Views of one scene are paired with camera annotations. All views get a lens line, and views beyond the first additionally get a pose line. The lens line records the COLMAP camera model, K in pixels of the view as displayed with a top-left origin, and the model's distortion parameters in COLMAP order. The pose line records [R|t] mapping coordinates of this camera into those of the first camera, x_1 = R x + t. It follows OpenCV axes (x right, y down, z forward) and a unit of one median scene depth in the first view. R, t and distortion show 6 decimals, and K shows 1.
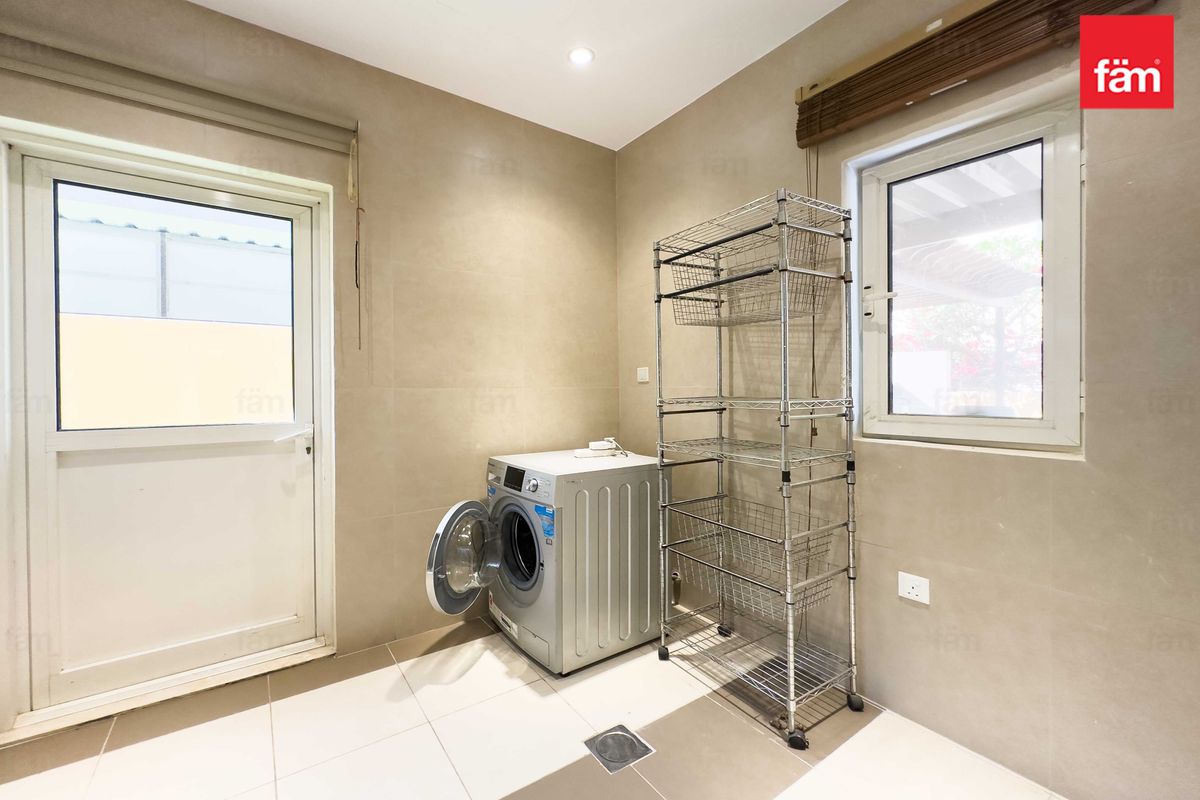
lens RADIAL K [[494.3, 0, 595.5], [0, 494.3, 389.9], [0, 0, 1]] dist [-0.001105, 0.000453]
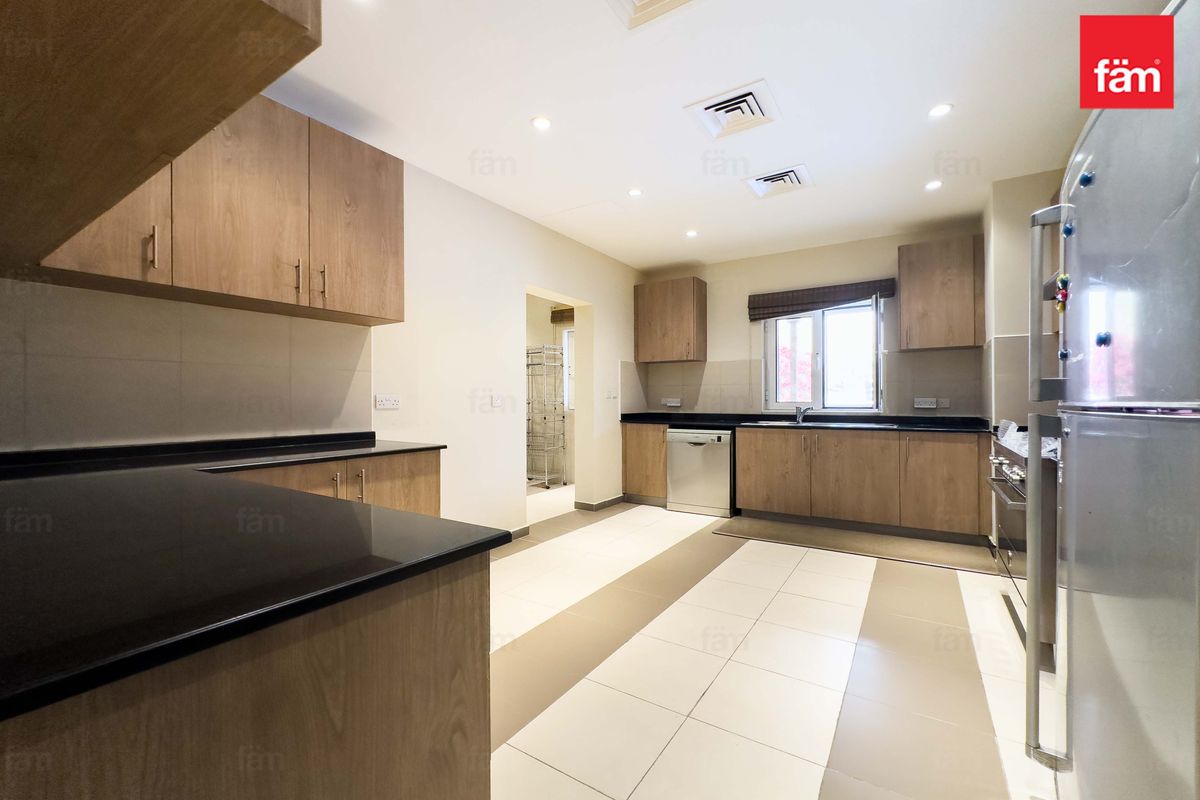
lens RADIAL K [[494.3, 0, 600.6], [0, 494.3, 401.2], [0, 0, 1]] dist [-0.001105, 0.000453]
pose [[0.931901, 0.010507, 0.362561, -0.495455], [-0.006809, 0.999911, -0.011478, 0.070793], [-0.362649, 0.008228, 0.931889, -2.264000]]
